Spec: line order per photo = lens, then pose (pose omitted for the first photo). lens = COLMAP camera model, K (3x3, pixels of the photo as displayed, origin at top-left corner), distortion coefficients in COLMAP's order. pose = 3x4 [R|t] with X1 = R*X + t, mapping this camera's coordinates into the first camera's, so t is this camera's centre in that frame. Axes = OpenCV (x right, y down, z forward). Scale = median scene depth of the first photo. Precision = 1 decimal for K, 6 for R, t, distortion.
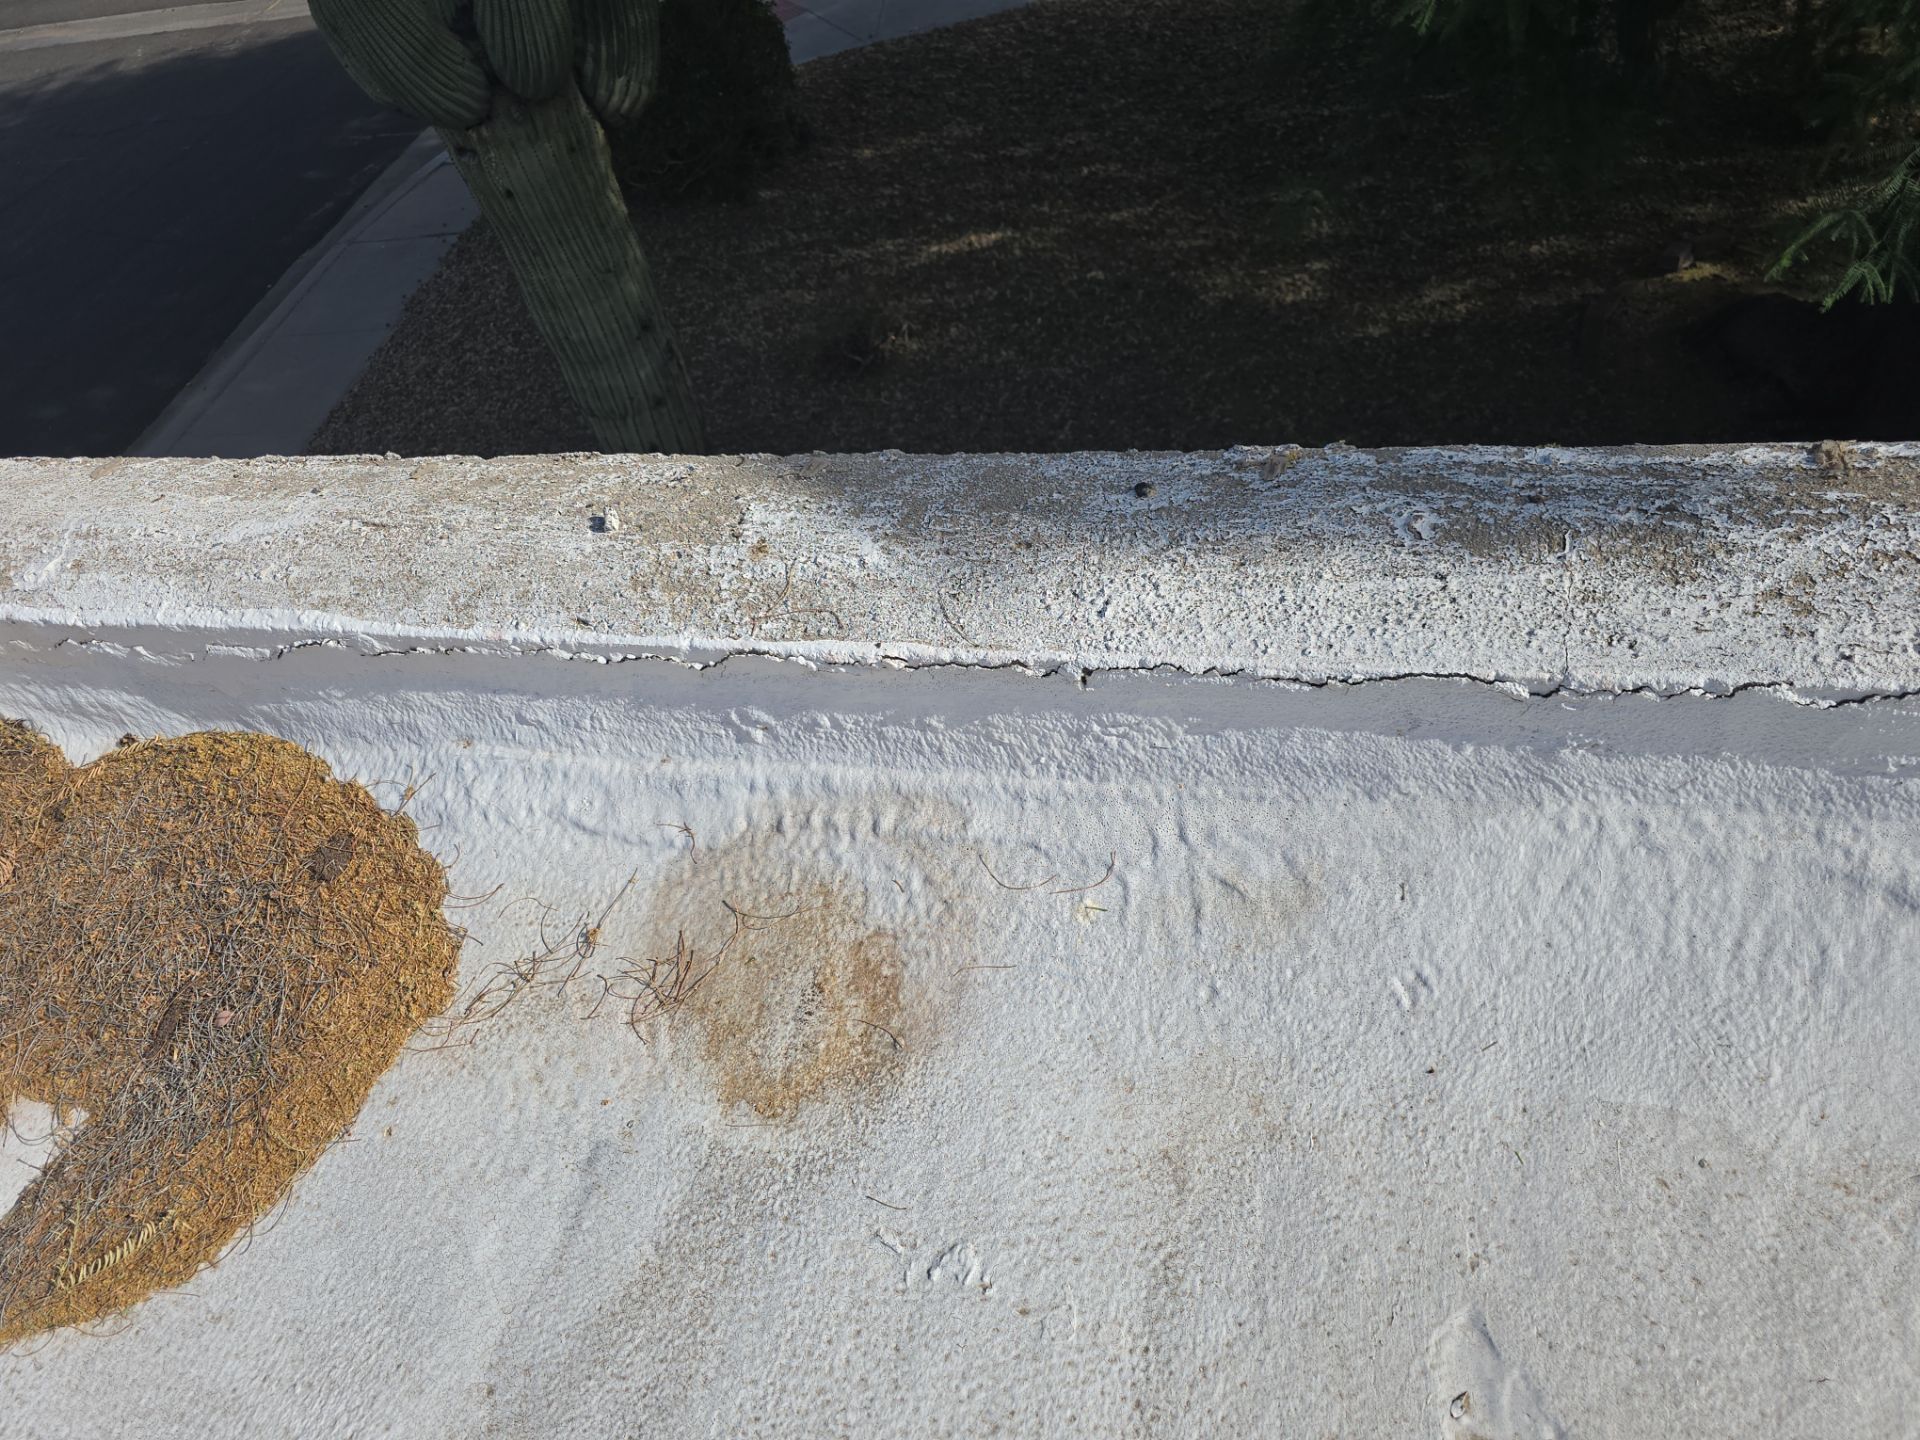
lens RADIAL K [[1238.1, 0, 960.0], [0, 1238.1, 720.0], [0, 0, 1]] dist [0.060258, -0.056904]
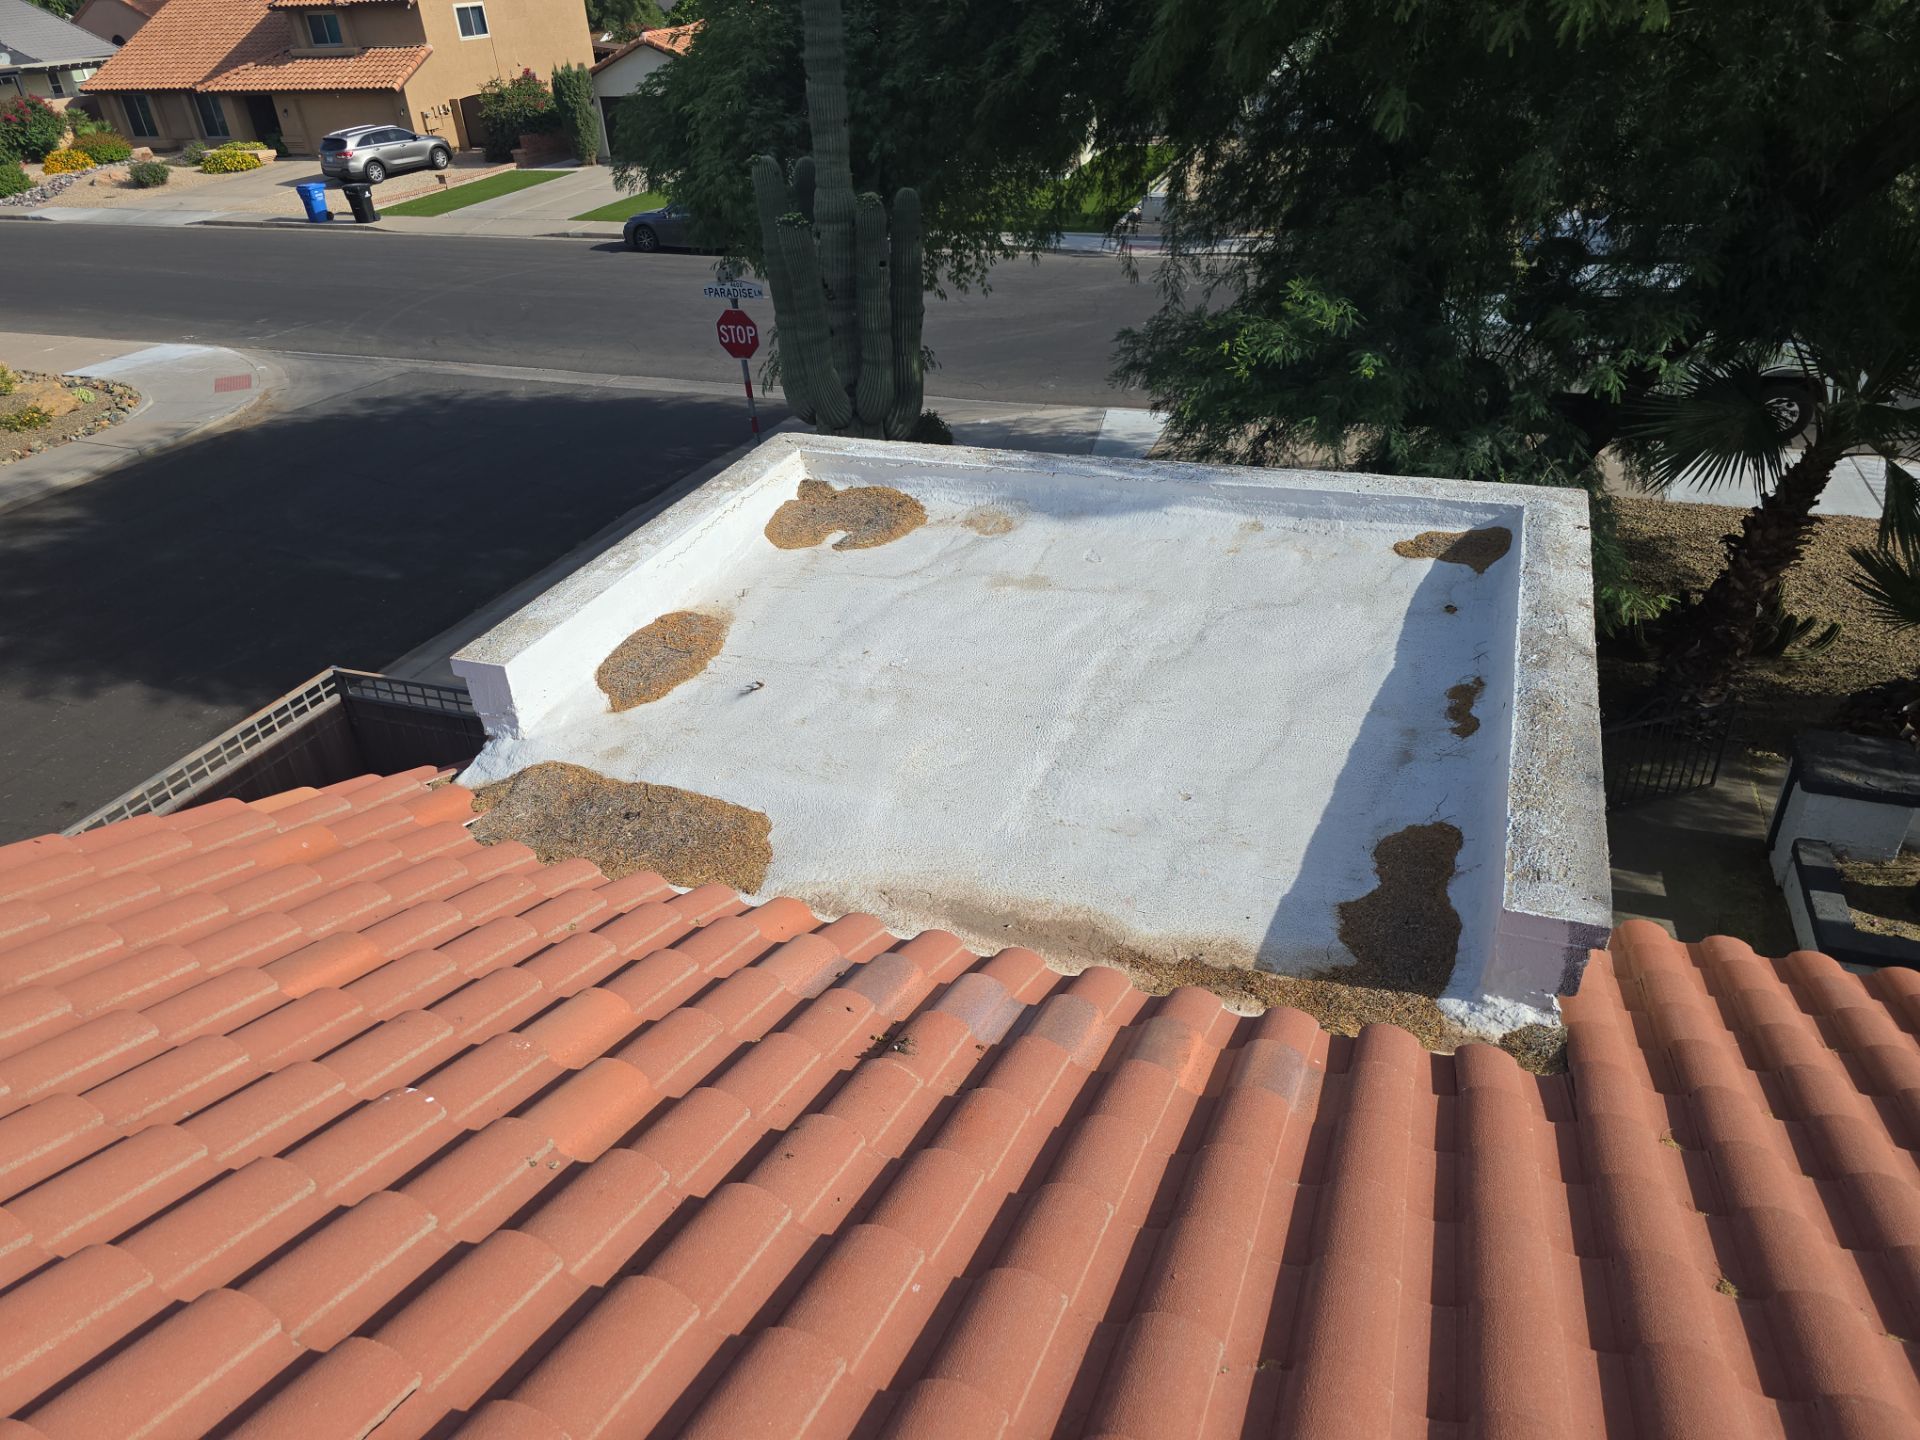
lens RADIAL K [[1238.1, 0, 960.0], [0, 1238.1, 720.0], [0, 0, 1]] dist [0.060258, -0.056904]
pose [[0.982891, 0.179162, -0.042736, 0.111961], [-0.183376, 0.930088, -0.318291, 2.654475], [-0.017278, 0.320682, 0.947029, -3.735593]]
